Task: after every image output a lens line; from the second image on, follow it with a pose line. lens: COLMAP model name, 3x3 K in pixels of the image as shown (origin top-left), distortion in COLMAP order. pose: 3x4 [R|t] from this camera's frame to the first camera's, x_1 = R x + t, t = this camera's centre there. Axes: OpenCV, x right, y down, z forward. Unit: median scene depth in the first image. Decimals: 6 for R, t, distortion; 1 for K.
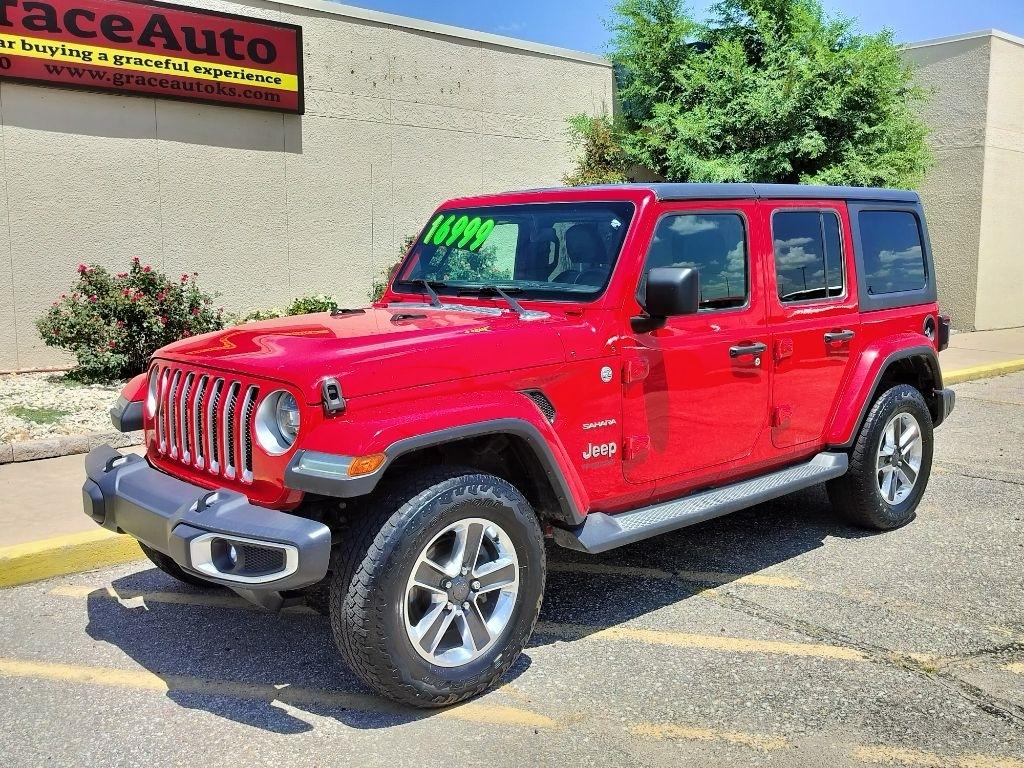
lens RADIAL K [[998.4, 0, 513.3], [0, 998.4, 382.8], [0, 0, 1]] dist [0.084664, -0.144677]
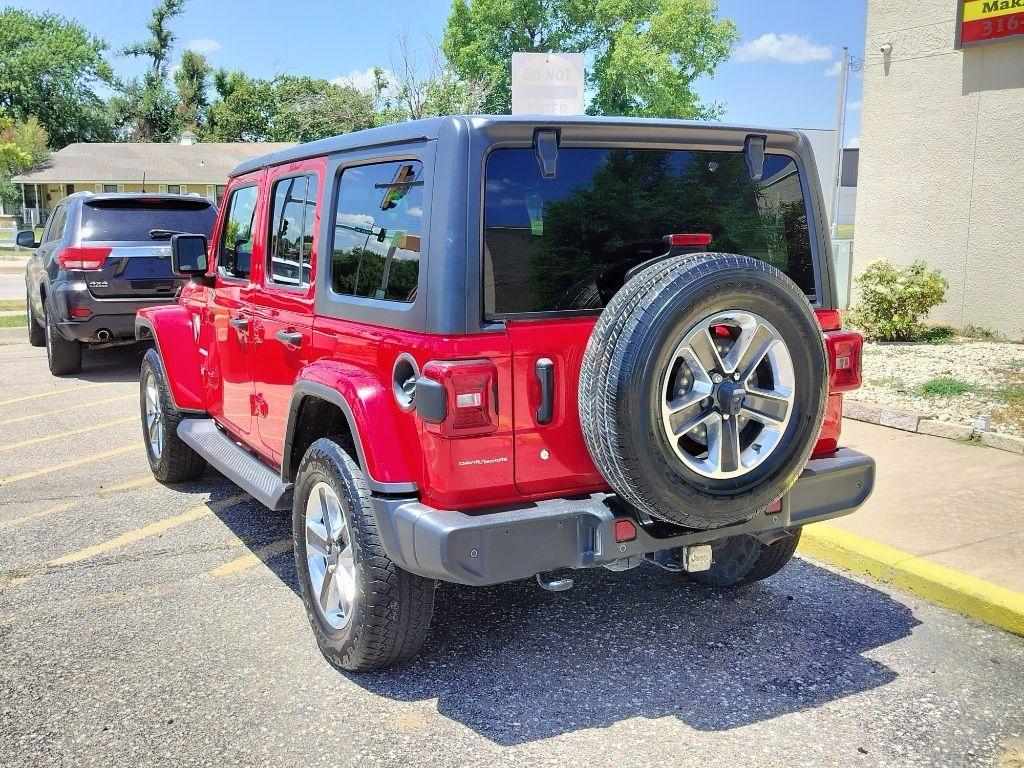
lens RADIAL K [[1059.3, 0, 508.6], [0, 1059.3, 383.2], [0, 0, 1]] dist [0.089611, -0.163396]
pose [[-0.235085, 0.155662, -0.959429, 0.533281], [-0.126168, 0.973854, 0.188916, -0.093042], [0.963751, 0.165460, -0.209299, 0.666308]]
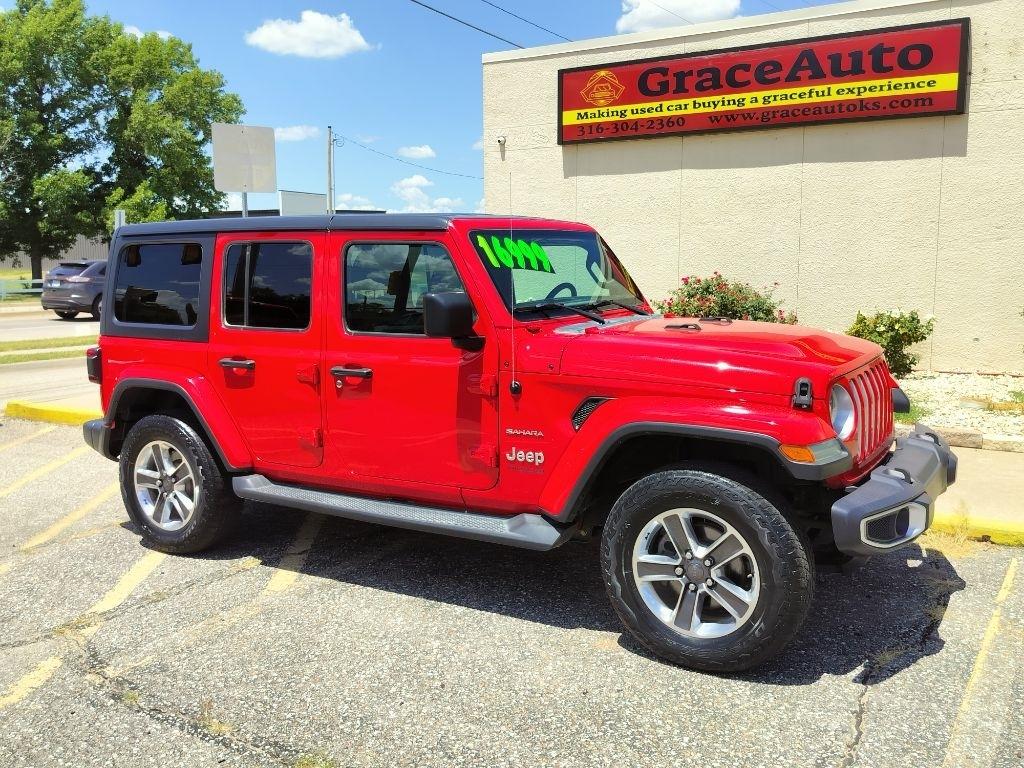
lens RADIAL K [[919.7, 0, 515.3], [0, 919.7, 384.3], [0, 0, 1]] dist [0.085364, -0.146827]
pose [[0.281617, 0.127366, -0.951036, 0.580302], [-0.116755, 0.988335, 0.097788, -0.064870], [0.952397, 0.083500, 0.293203, 0.430082]]
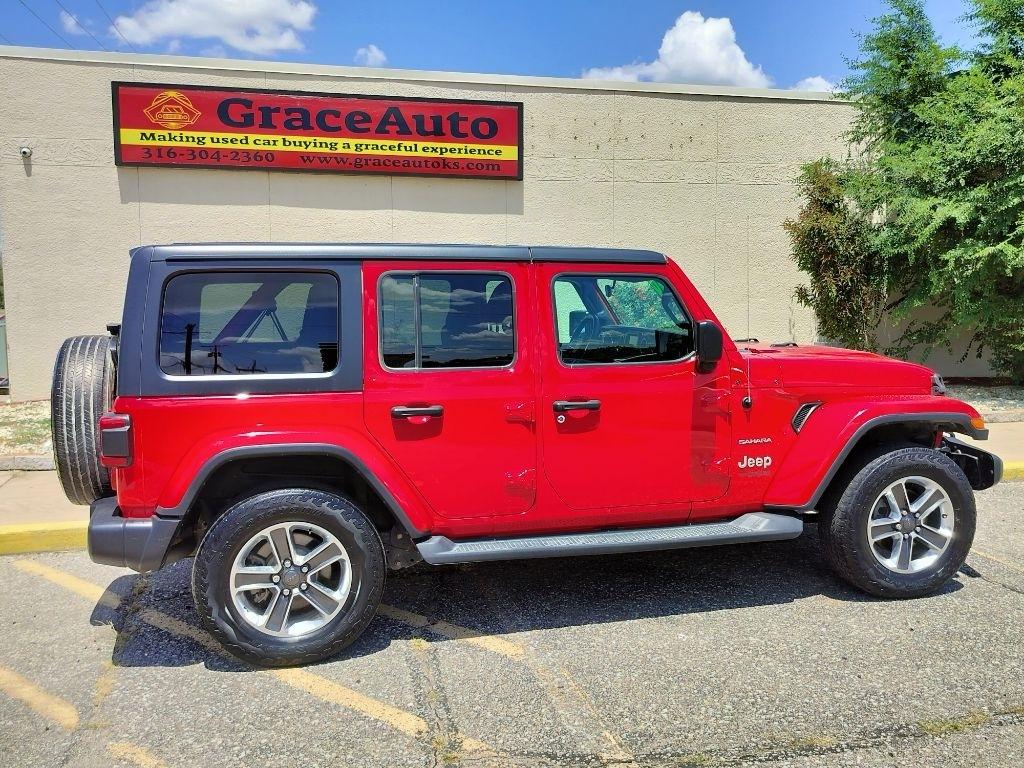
lens RADIAL K [[931.3, 0, 516.6], [0, 931.3, 385.4], [0, 0, 1]] dist [0.082299, -0.151589]
pose [[0.884593, 0.039926, -0.464652, 0.317341], [-0.054857, 0.998320, -0.018651, -0.018487], [0.463127, 0.041988, 0.885297, 0.087922]]
